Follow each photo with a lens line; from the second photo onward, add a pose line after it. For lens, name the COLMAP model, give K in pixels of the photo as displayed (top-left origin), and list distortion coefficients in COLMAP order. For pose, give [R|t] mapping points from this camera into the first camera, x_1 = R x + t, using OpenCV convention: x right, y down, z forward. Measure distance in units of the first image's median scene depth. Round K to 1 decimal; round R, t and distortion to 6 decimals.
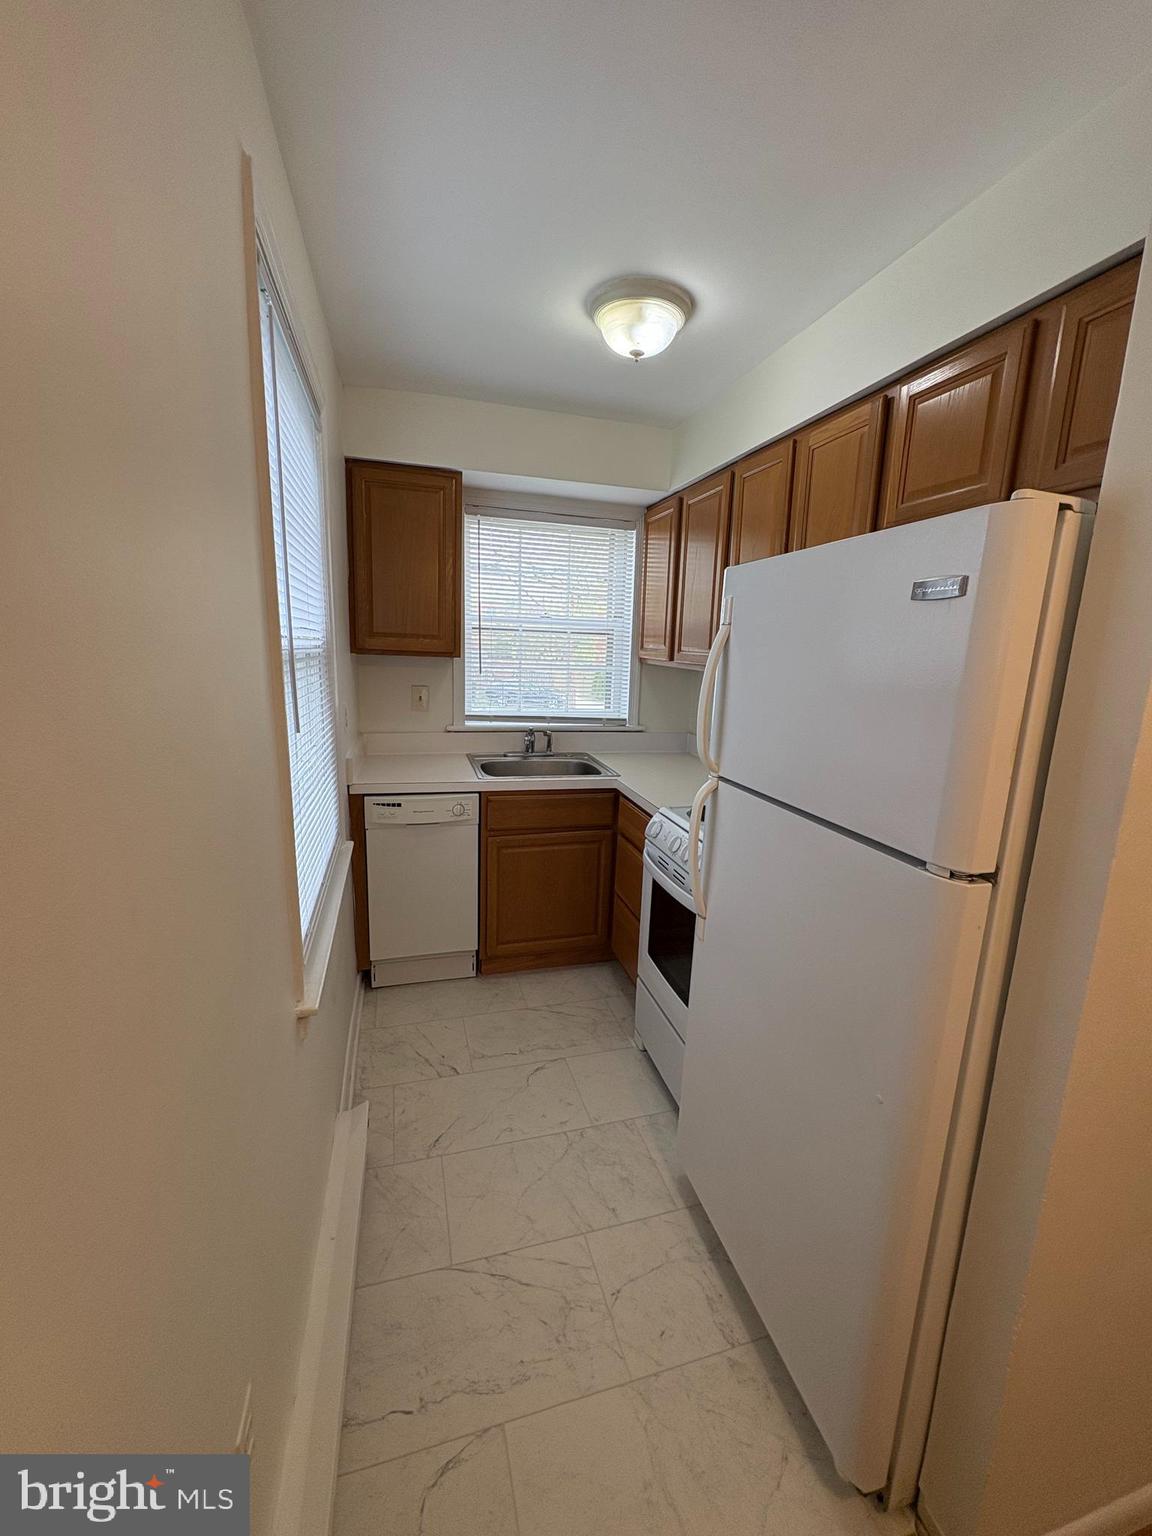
lens RADIAL K [[617.5, 0, 580.3], [0, 617.5, 766.0], [0, 0, 1]] dist [-0.003138, 0.000335]
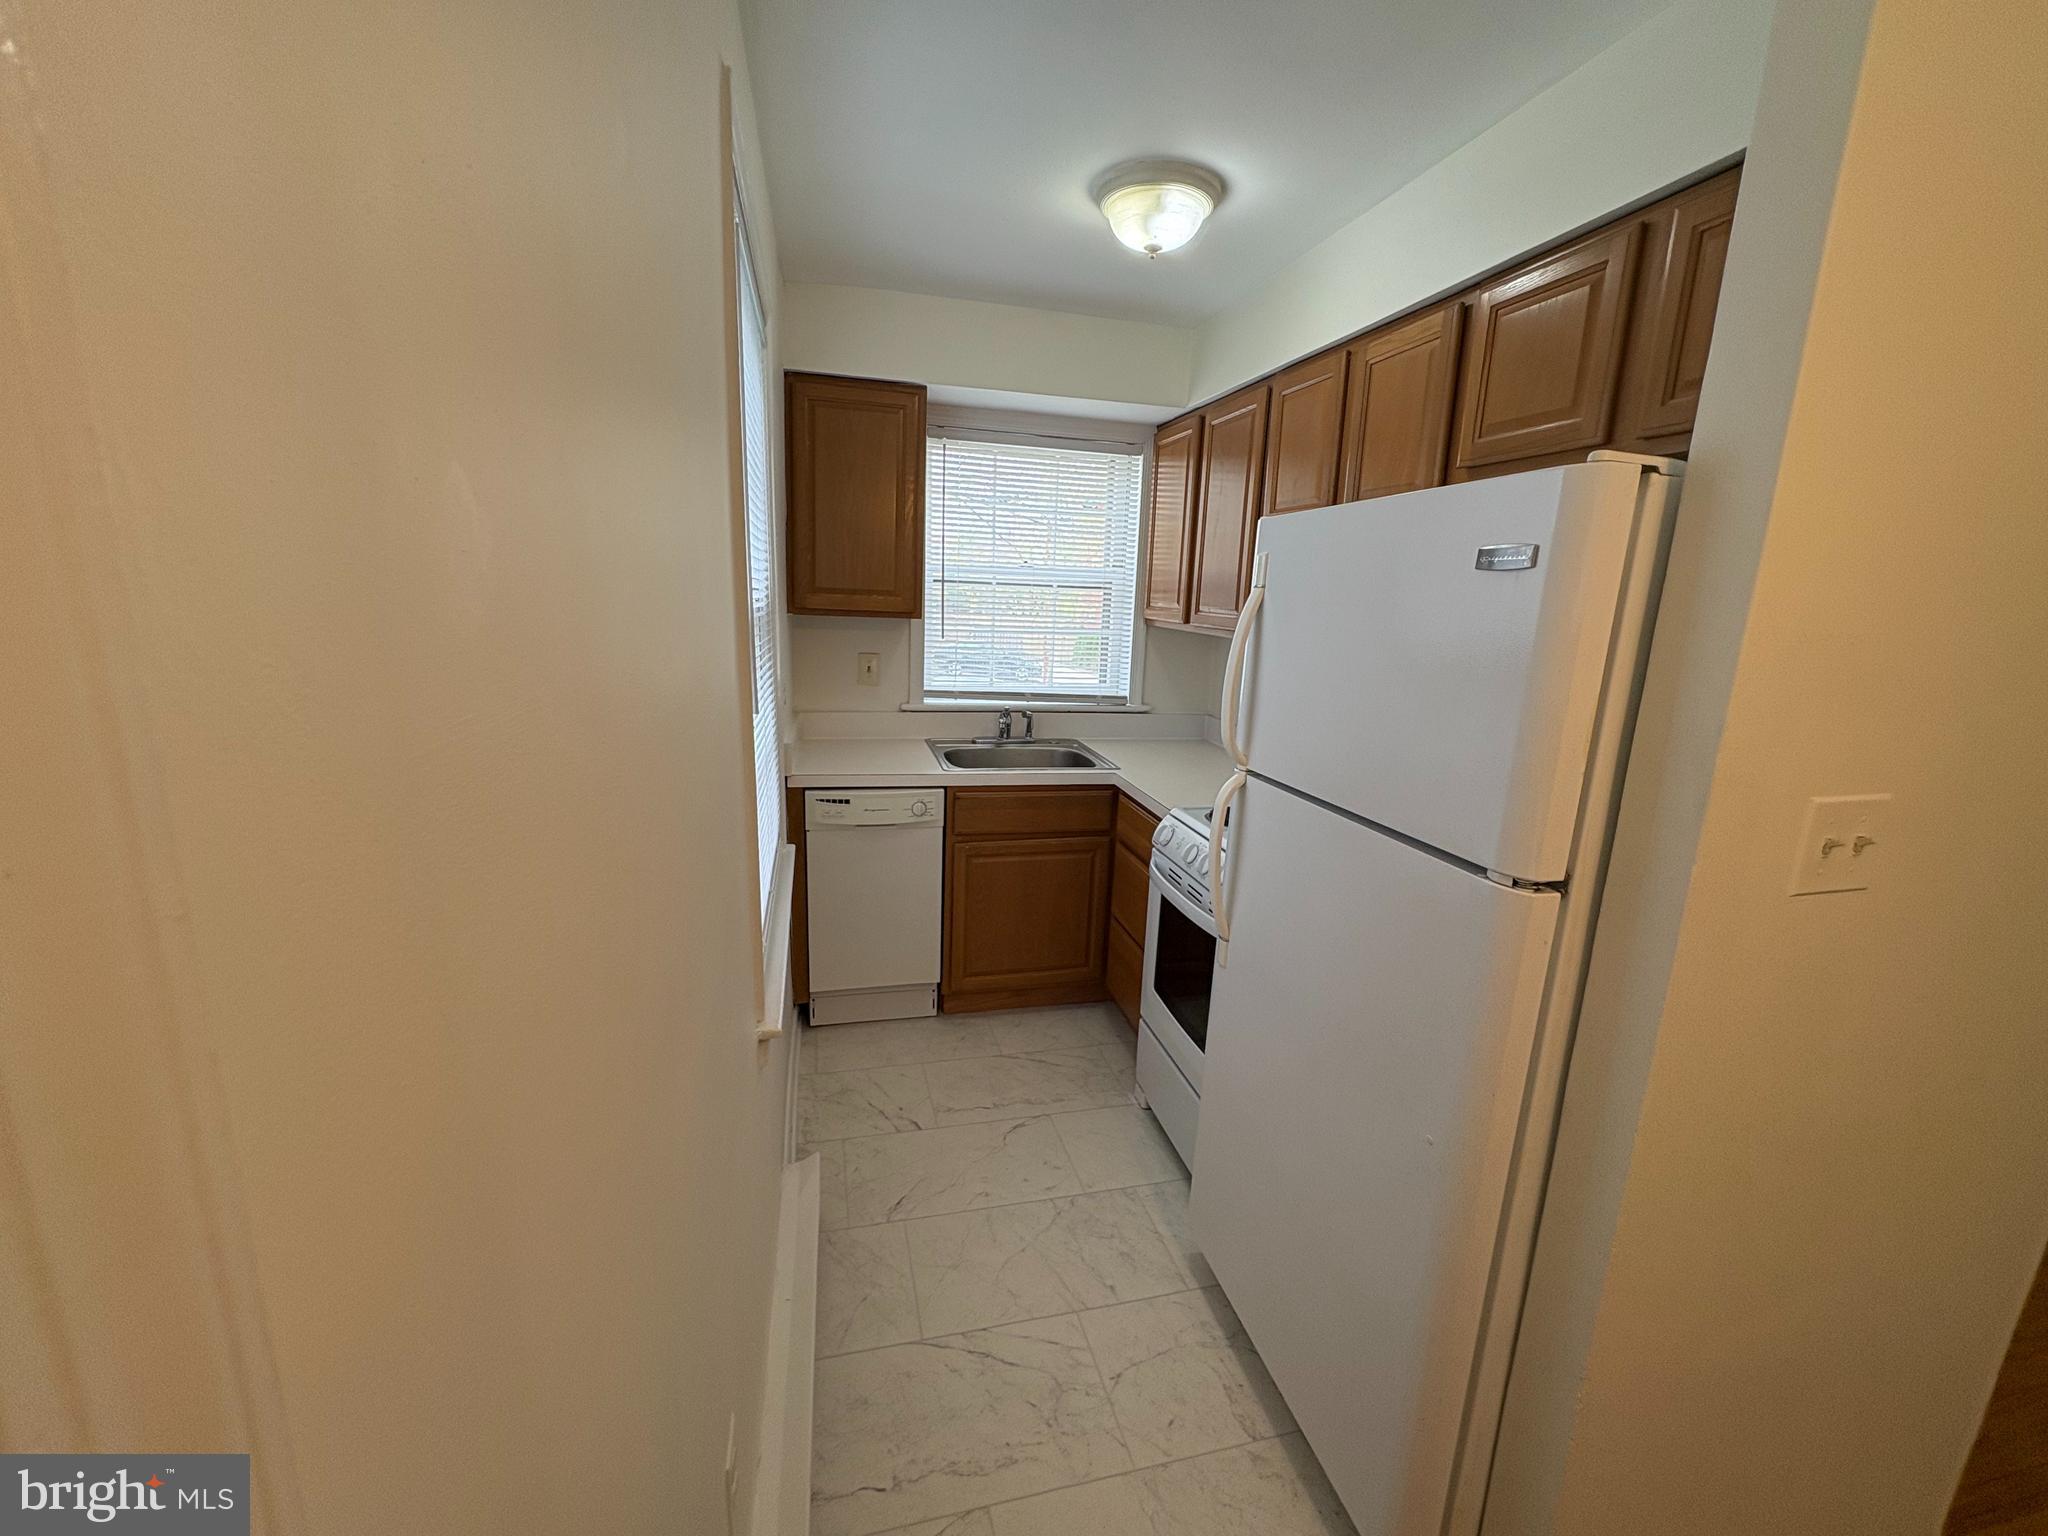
lens RADIAL K [[823.3, 0, 1024.1], [0, 823.3, 769.7], [0, 0, 1]] dist [-0.003138, 0.000335]
pose [[0.999177, 0.011366, -0.038938, -0.029651], [-0.010718, 0.999801, 0.016819, 0.000883], [0.039122, -0.016388, 0.999100, -0.105016]]
